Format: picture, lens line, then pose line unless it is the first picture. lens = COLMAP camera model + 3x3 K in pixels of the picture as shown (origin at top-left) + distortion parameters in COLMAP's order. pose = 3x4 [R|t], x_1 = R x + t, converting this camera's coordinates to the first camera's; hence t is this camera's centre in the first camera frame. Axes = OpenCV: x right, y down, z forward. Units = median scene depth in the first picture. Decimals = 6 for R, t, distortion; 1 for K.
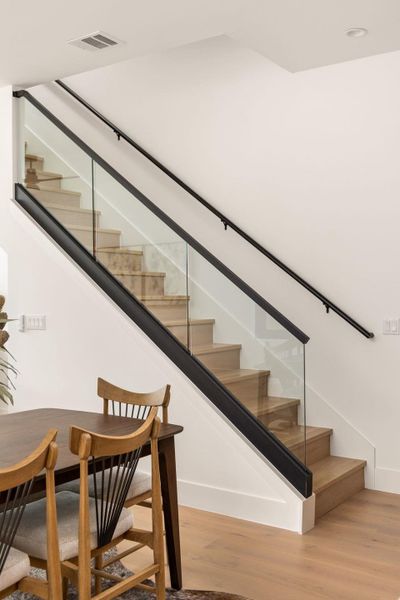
lens RADIAL K [[652.6, 0, 200.0], [0, 652.6, 300.0], [0, 0, 1]] dist [-0.004494, -0.007634]
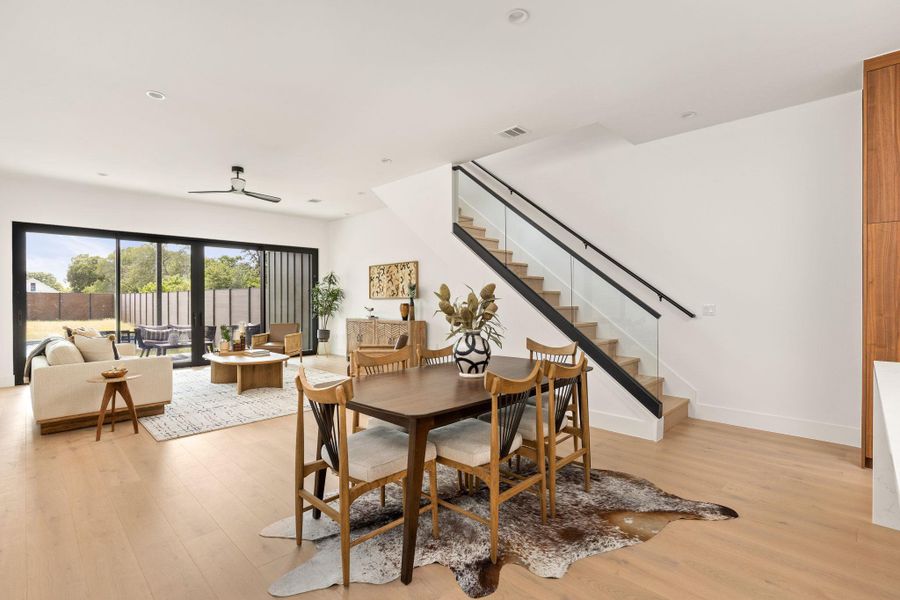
lens RADIAL K [[420.8, 0, 451.1], [0, 420.8, 301.7], [0, 0, 1]] dist [0.001239, -0.000529]
pose [[0.985536, 0.003110, -0.169438, -0.137309], [-0.002959, 0.999995, 0.001149, 0.024108], [0.169441, -0.000631, 0.985540, -0.057860]]
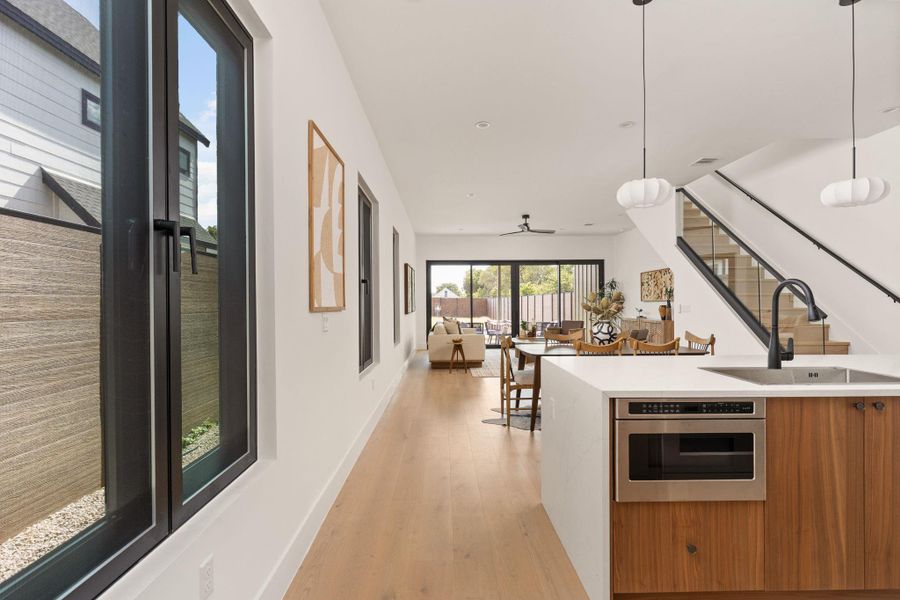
lens RADIAL K [[420.8, 0, 451.1], [0, 420.8, 301.7], [0, 0, 1]] dist [0.001239, -0.000529]
pose [[0.589304, -0.001201, -0.807911, 0.417947], [-0.002488, 0.999991, -0.003301, 0.026450], [0.807908, 0.003956, 0.589296, -0.352774]]
